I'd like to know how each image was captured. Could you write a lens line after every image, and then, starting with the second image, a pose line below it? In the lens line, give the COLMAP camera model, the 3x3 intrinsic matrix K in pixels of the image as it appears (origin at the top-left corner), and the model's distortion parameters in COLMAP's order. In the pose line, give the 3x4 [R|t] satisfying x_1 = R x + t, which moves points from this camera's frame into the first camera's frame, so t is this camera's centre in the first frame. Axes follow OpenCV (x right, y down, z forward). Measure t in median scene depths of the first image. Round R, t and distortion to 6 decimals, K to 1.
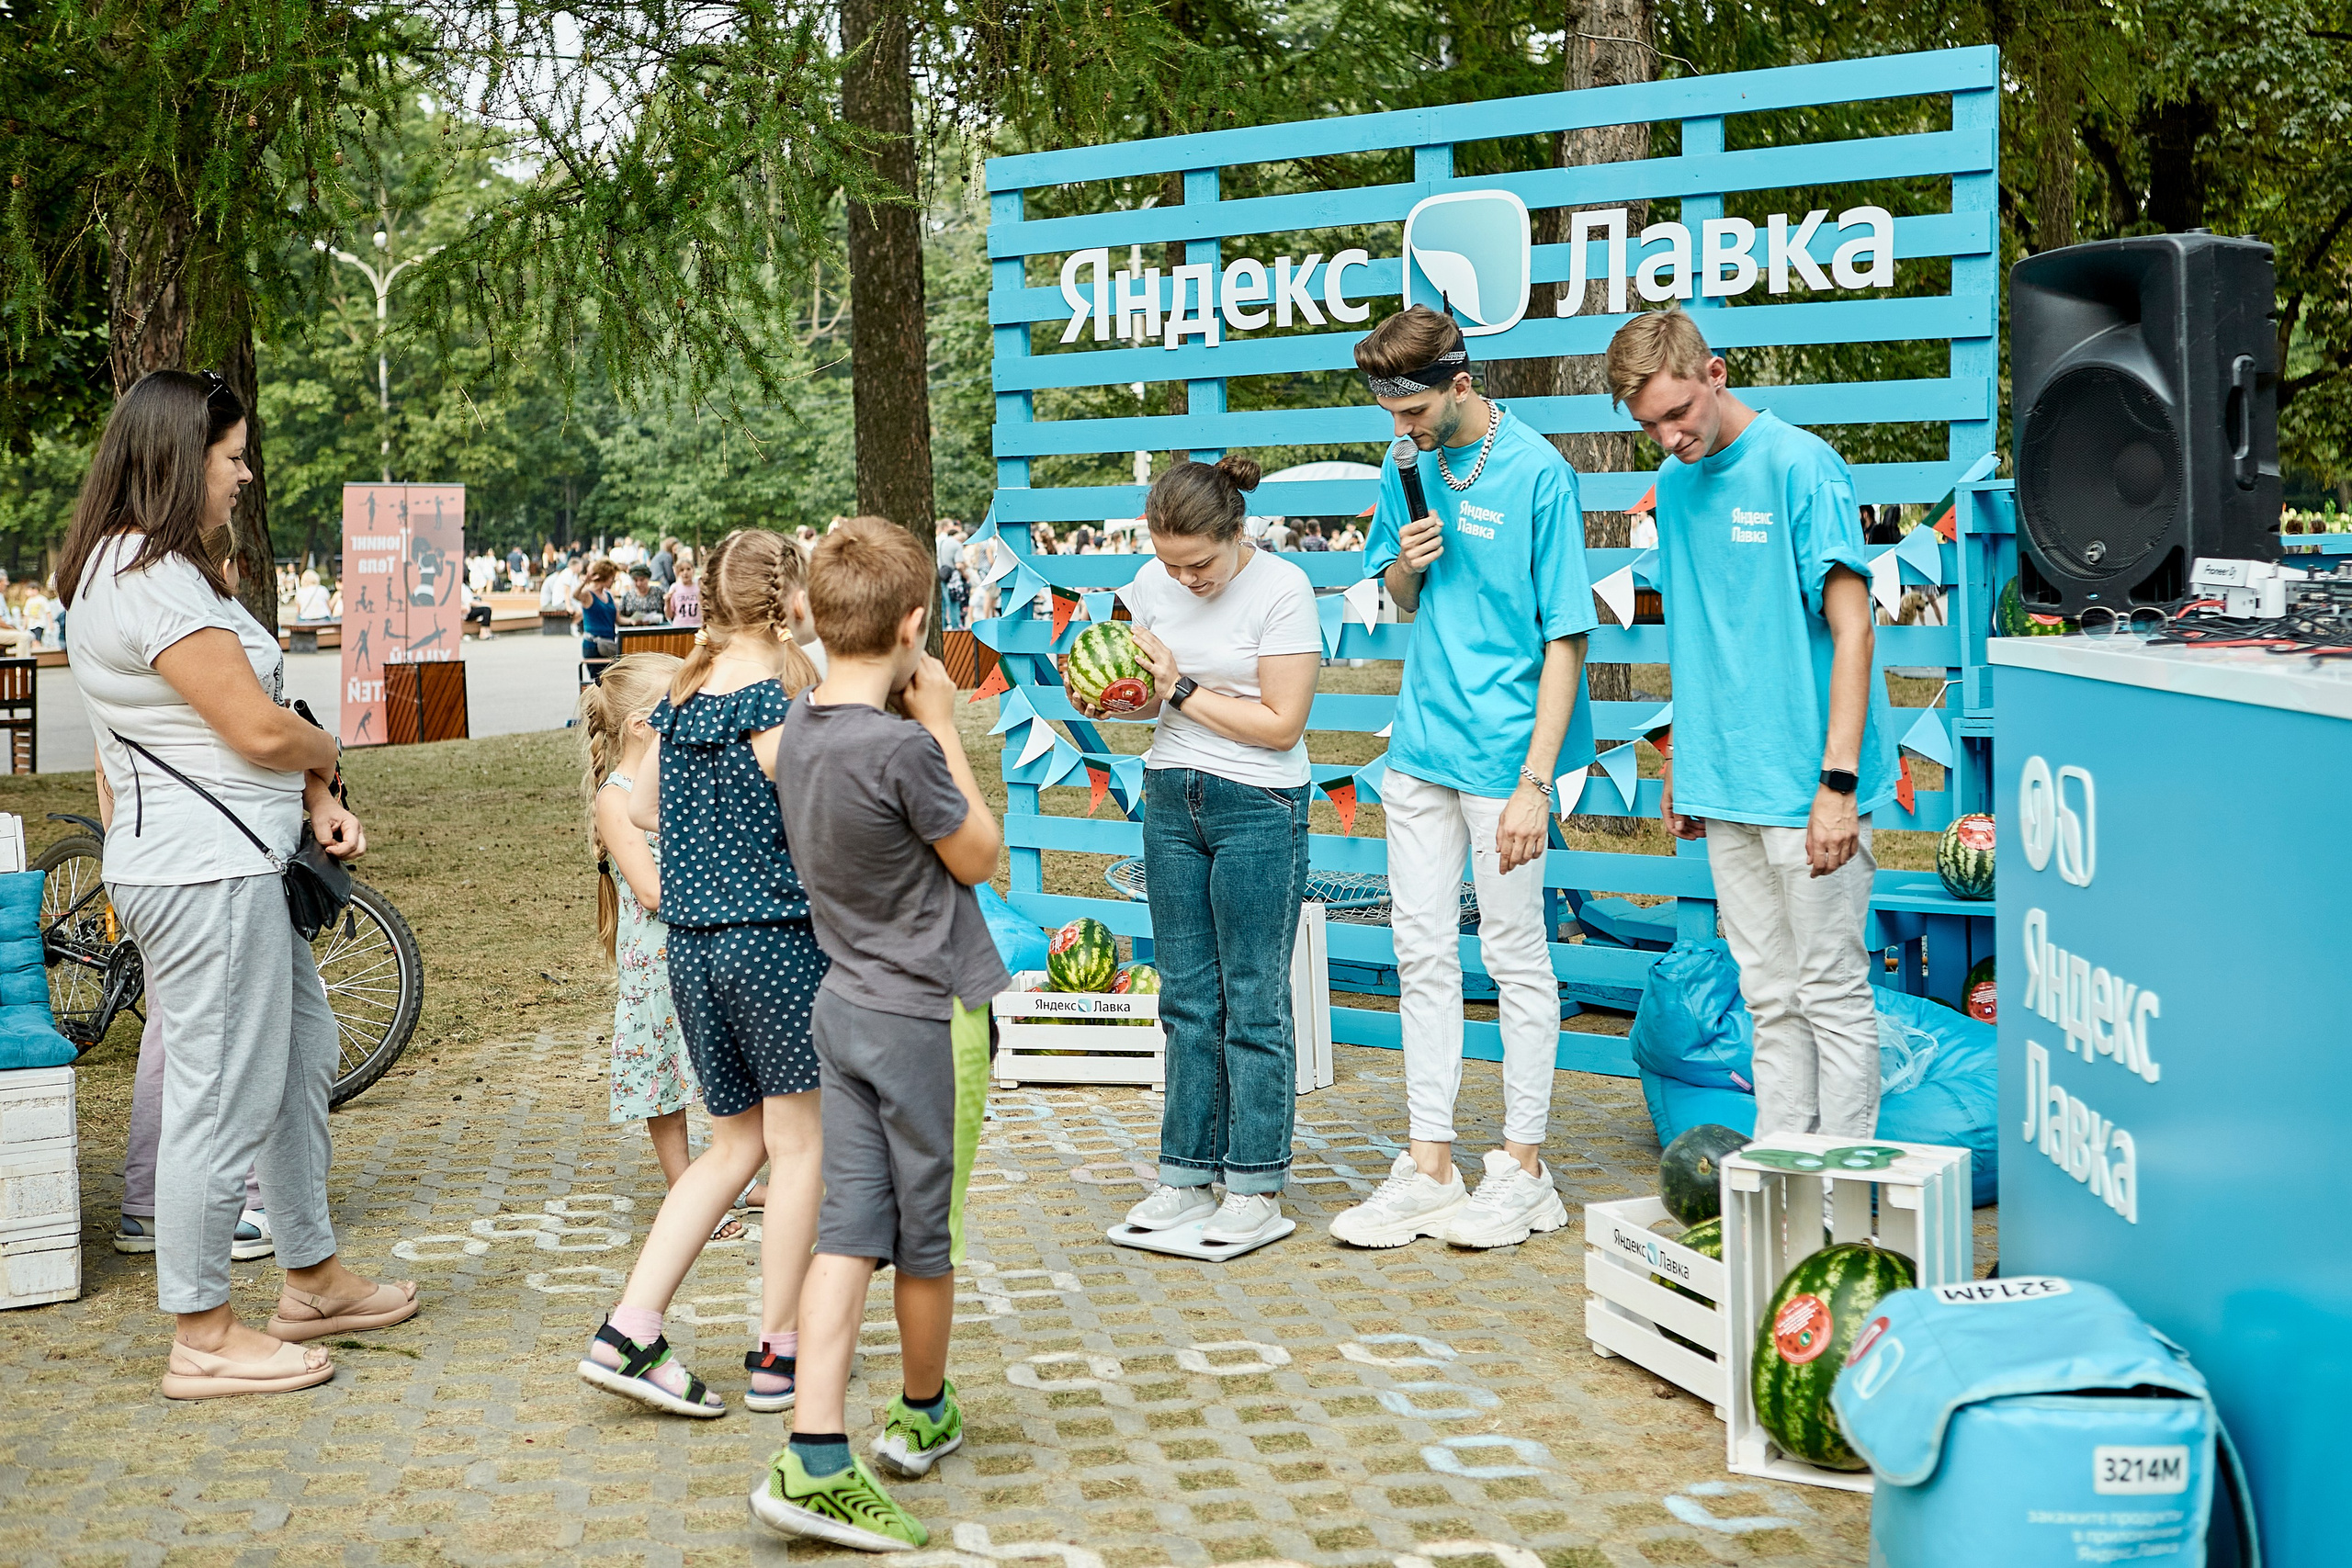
lens RADIAL K [[2492.4, 0, 1305.5], [0, 2492.4, 666.2], [0, 0, 1]] dist [-0.042430, -0.007543]
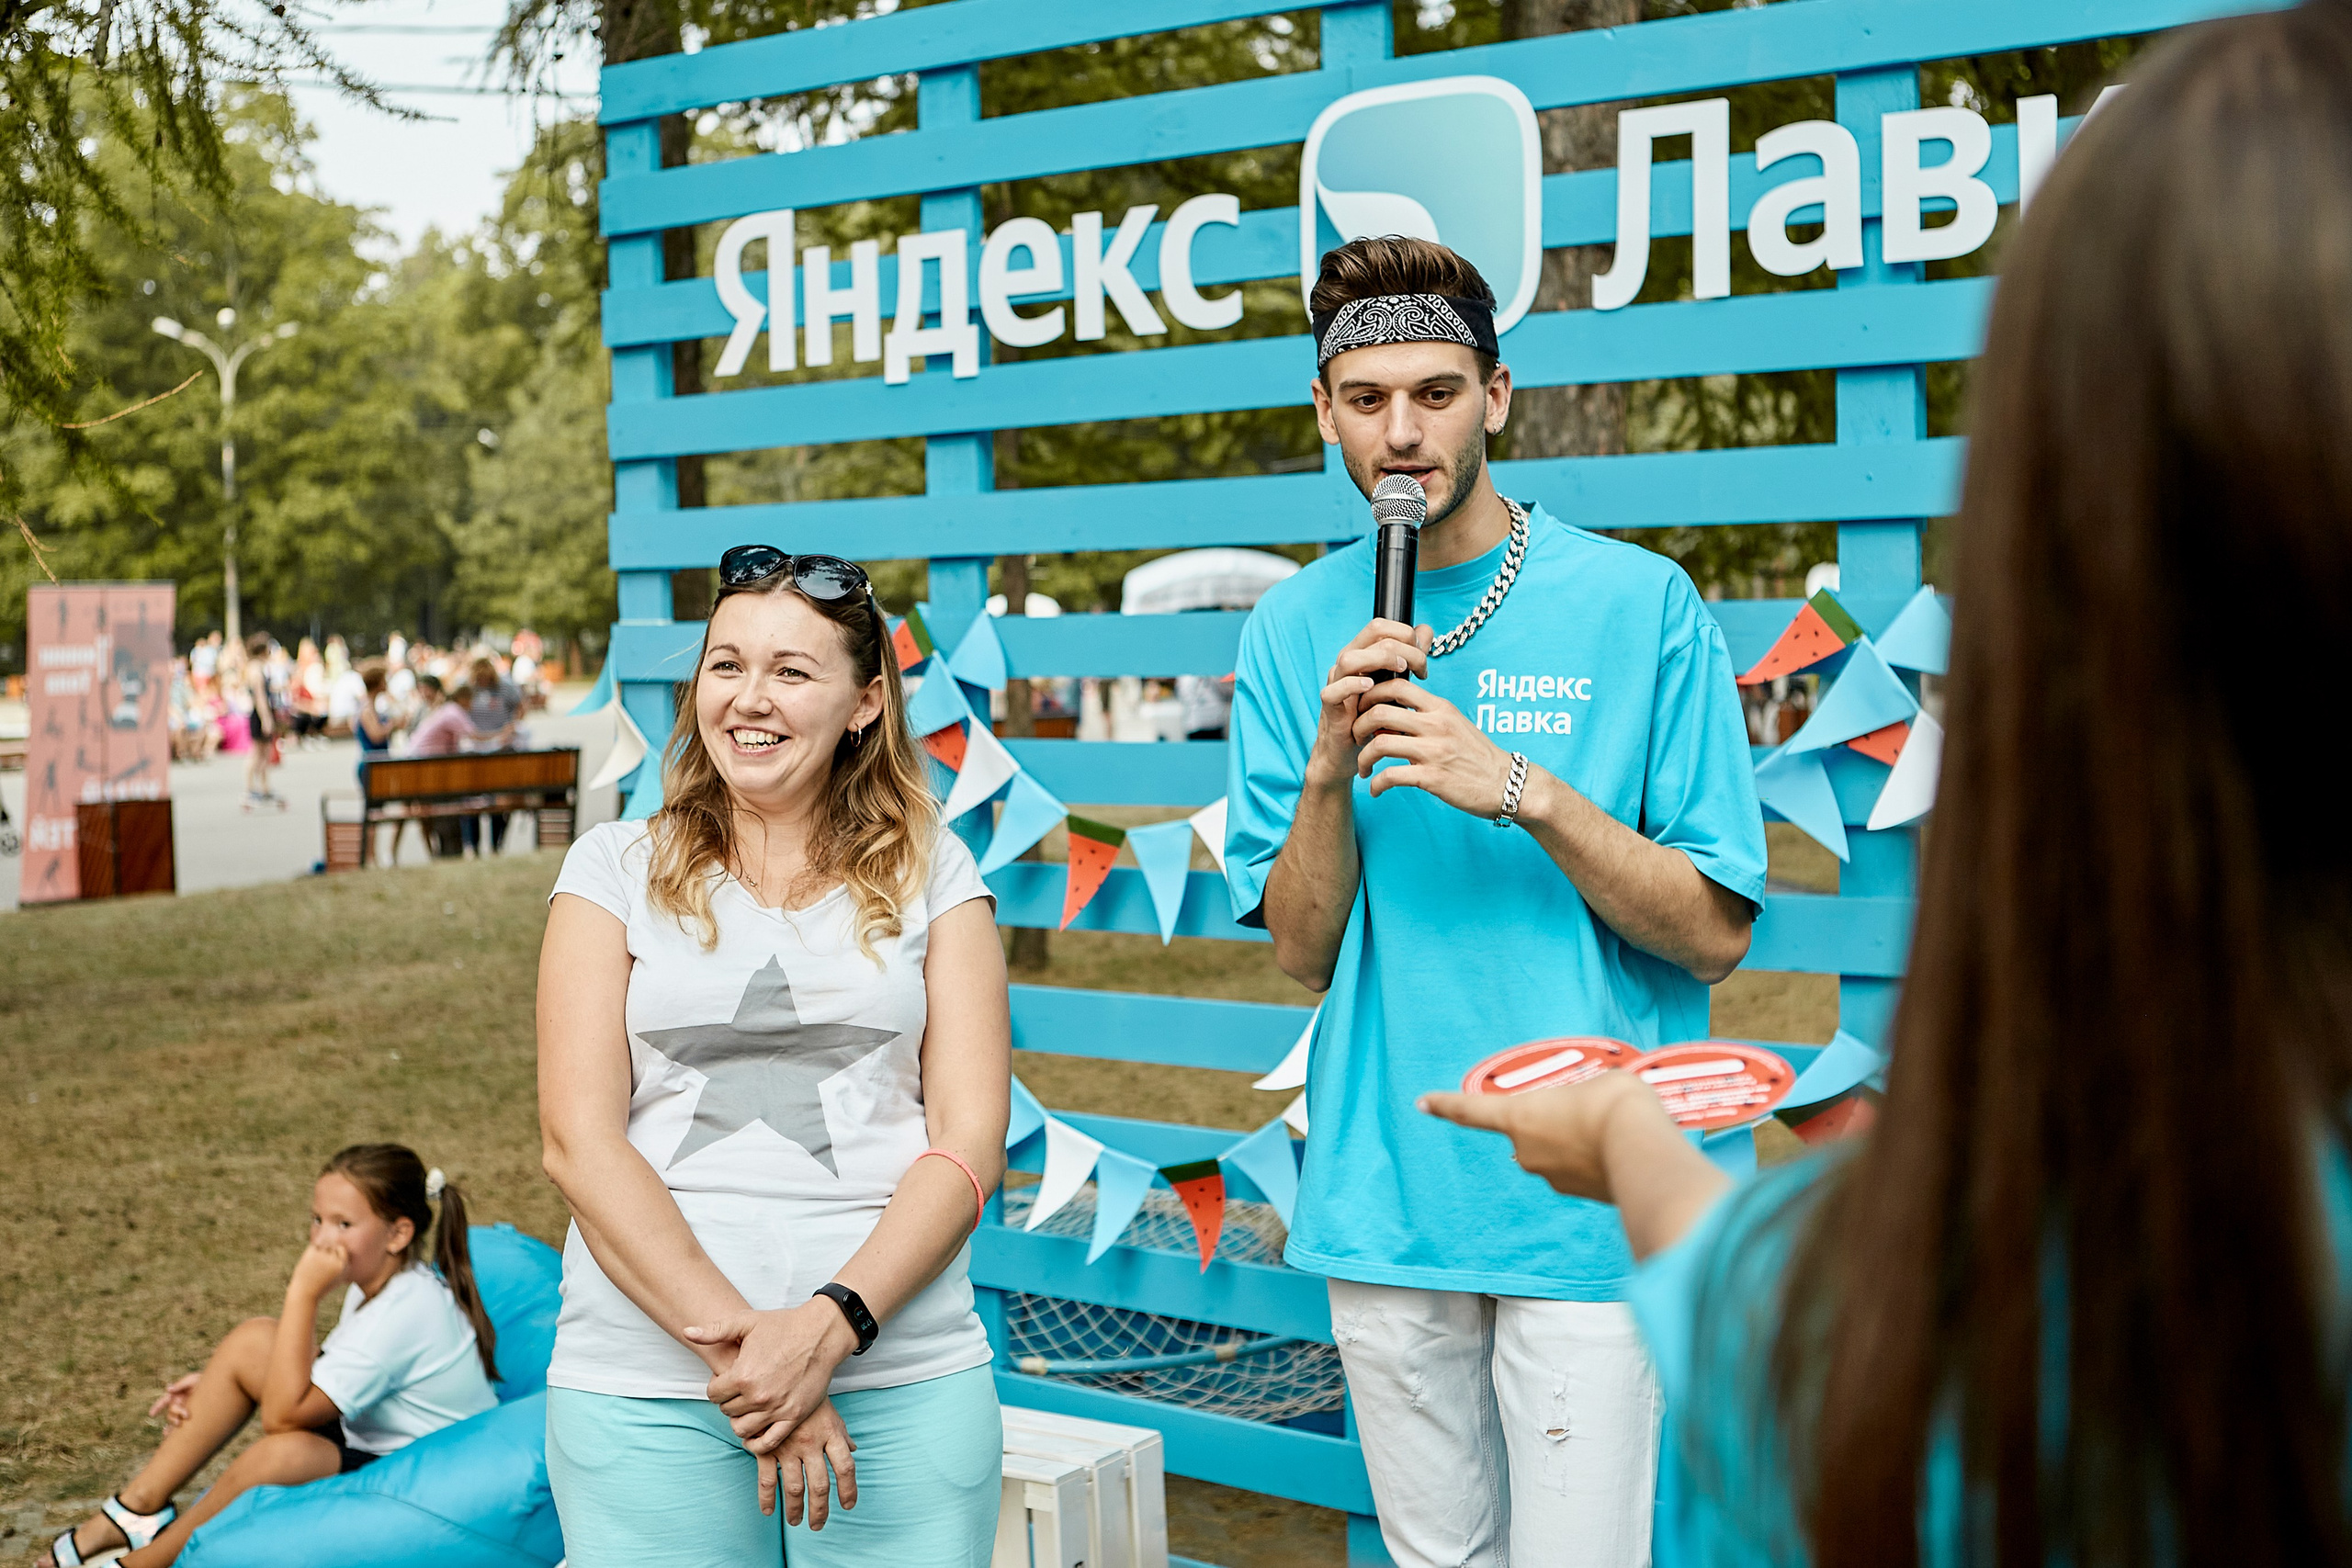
lens RADIAL K [[2610.6, 0, 1179.9], [0, 2610.6, 654.4], [0, 0, 1]] dist [-0.024907, 0.011707]
pose [[0.999966, -0.004004, -0.007211, 0.015767], [0.003702, 0.999136, -0.041395, -0.041495], [0.007371, 0.041366, 0.999117, 0.421446]]
